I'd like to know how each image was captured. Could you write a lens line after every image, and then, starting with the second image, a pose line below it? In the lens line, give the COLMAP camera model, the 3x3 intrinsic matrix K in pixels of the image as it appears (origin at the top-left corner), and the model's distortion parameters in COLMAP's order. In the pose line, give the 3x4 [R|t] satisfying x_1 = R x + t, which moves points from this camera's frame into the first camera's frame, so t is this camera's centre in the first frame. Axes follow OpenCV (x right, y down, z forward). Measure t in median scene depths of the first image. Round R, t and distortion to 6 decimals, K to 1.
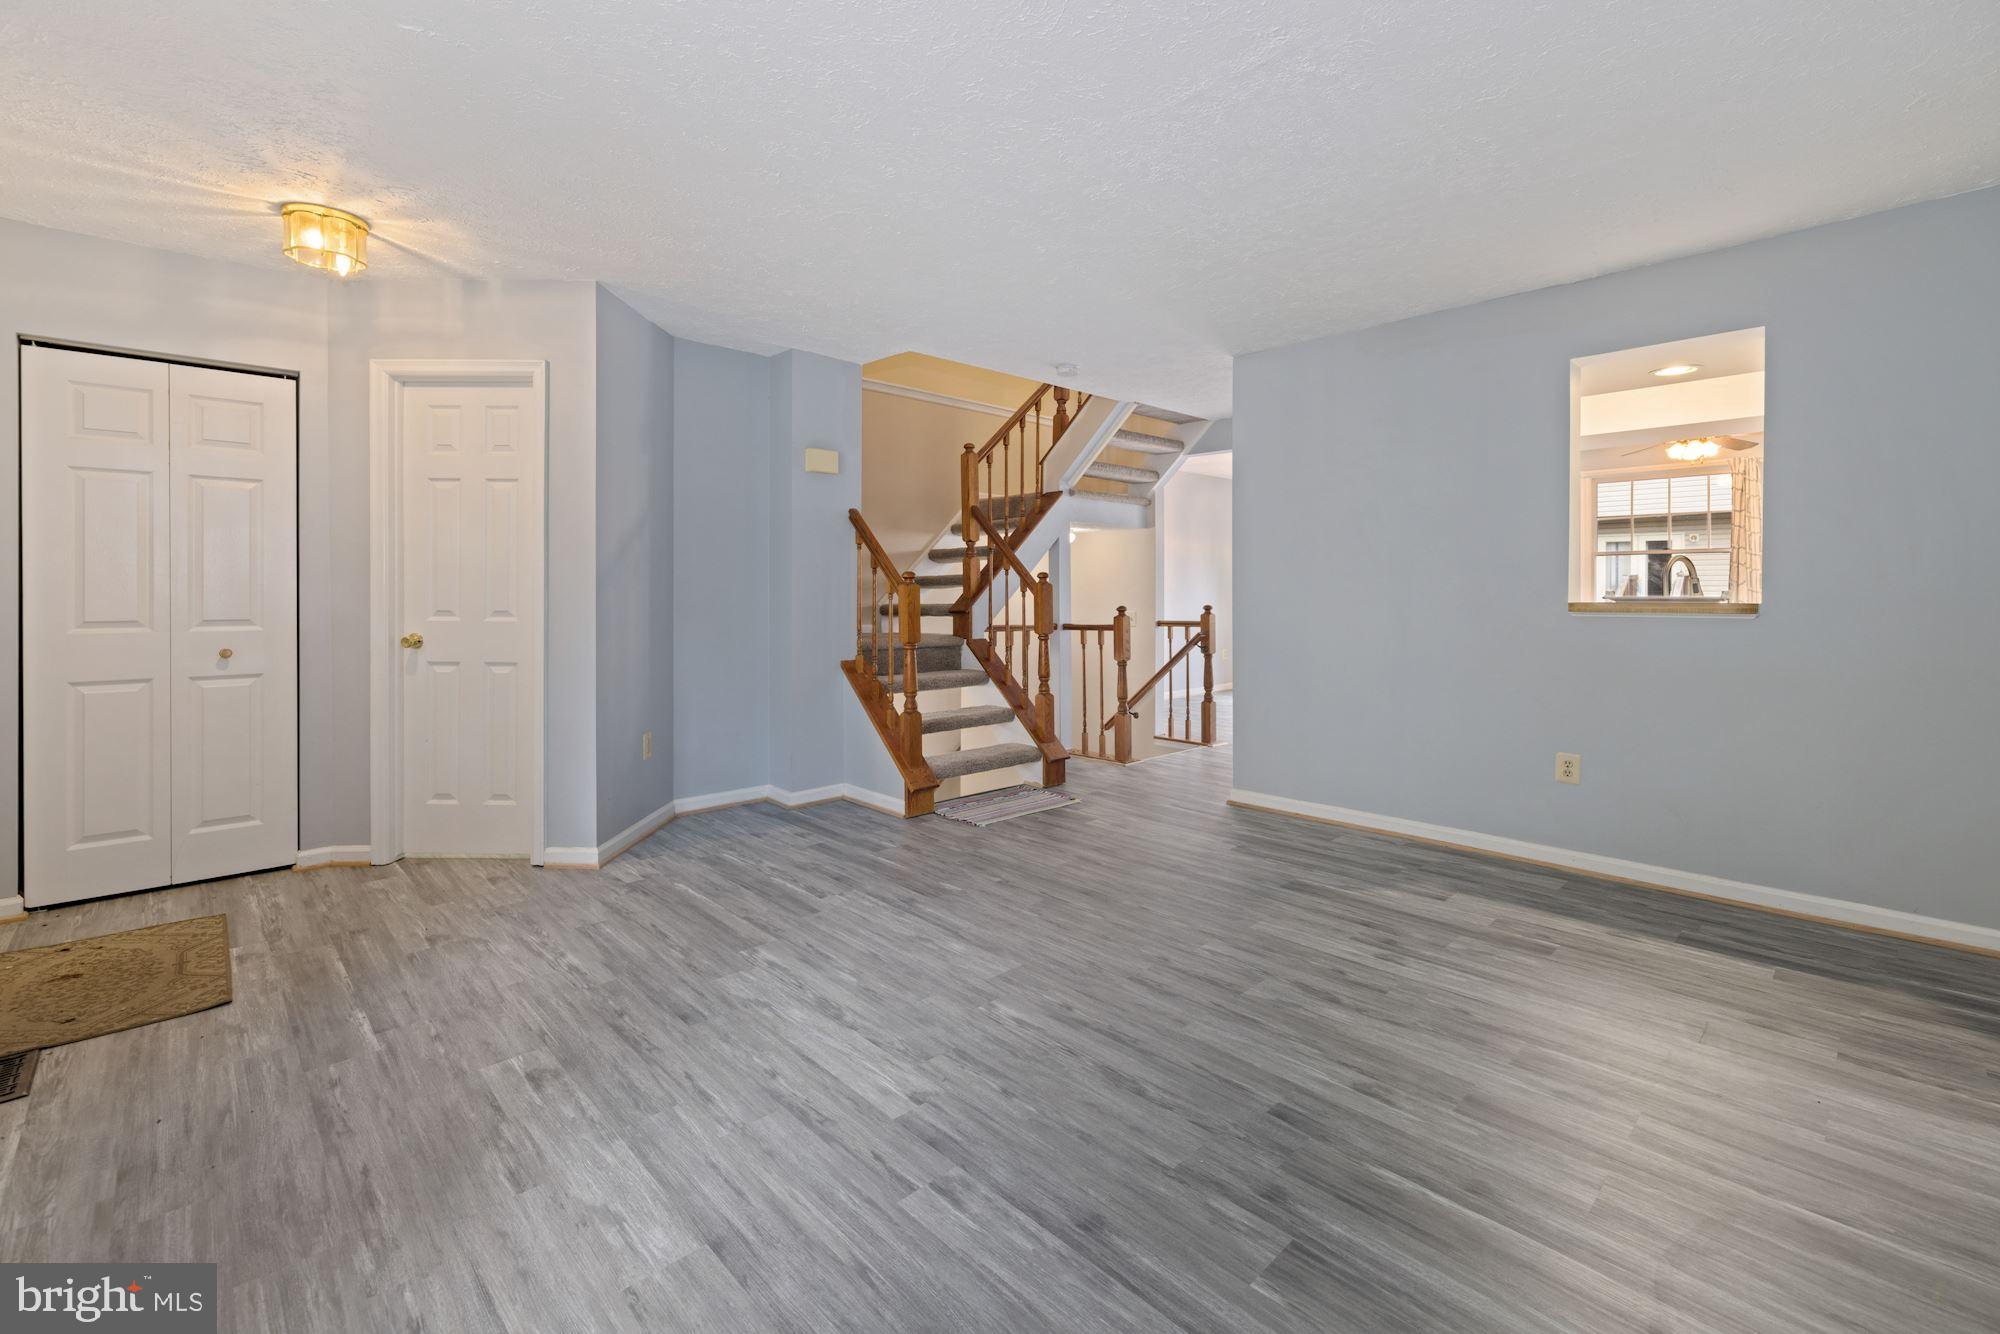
lens RADIAL K [[868.5, 0, 999.7], [0, 868.5, 581.3], [0, 0, 1]] dist [-0.001678, -0.000467]
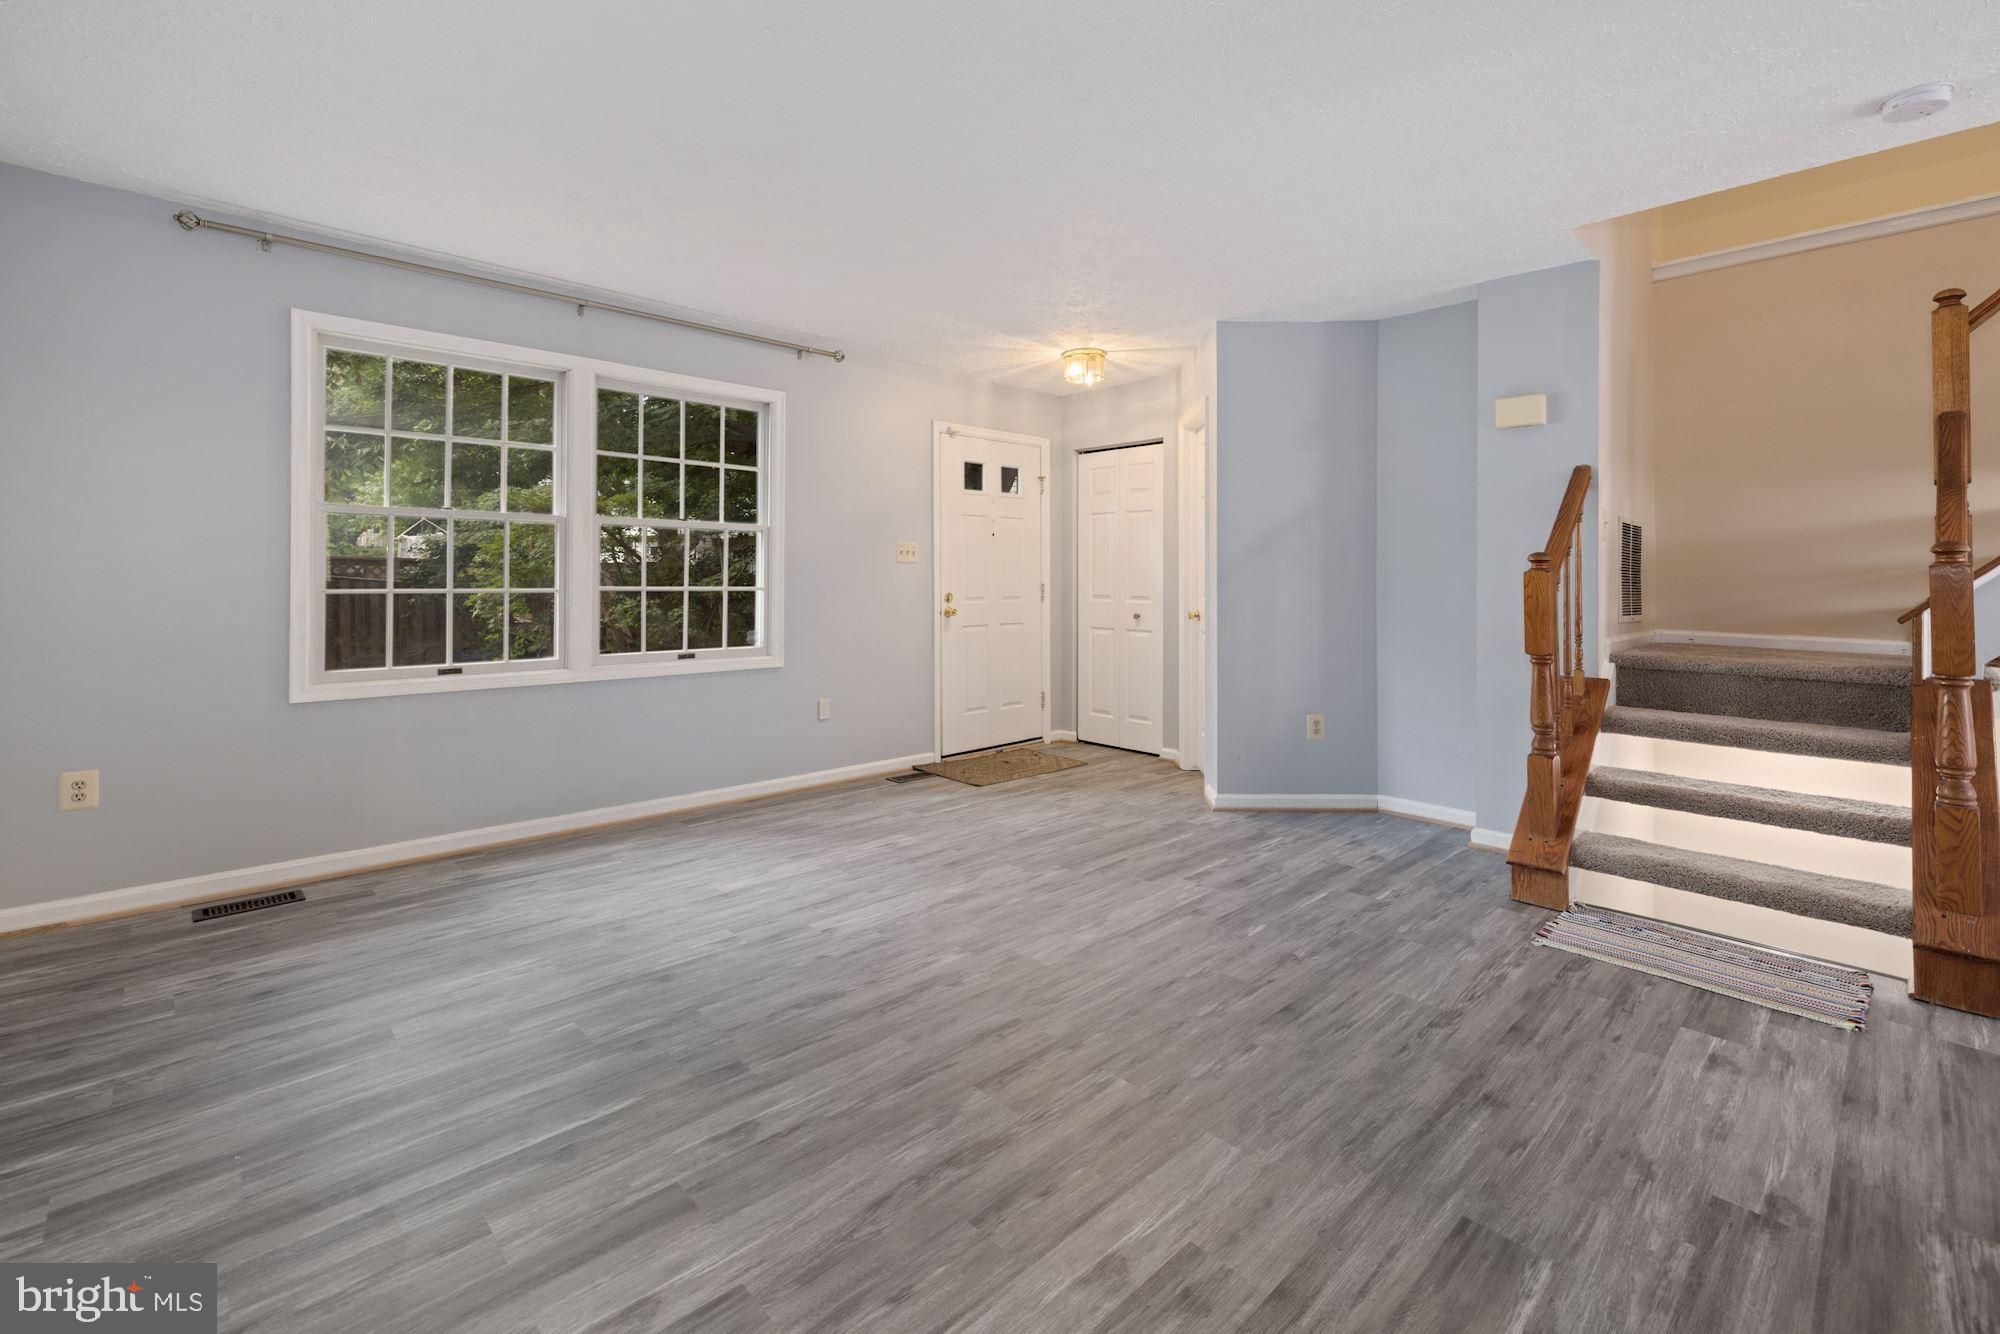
lens RADIAL K [[868.5, 0, 999.7], [0, 868.5, 581.3], [0, 0, 1]] dist [-0.001678, -0.000467]
pose [[-0.000866, 0.001822, -0.999998, 1.111360], [0.006756, 0.999976, 0.001816, 0.013517], [0.999977, -0.006754, -0.000879, 1.066717]]
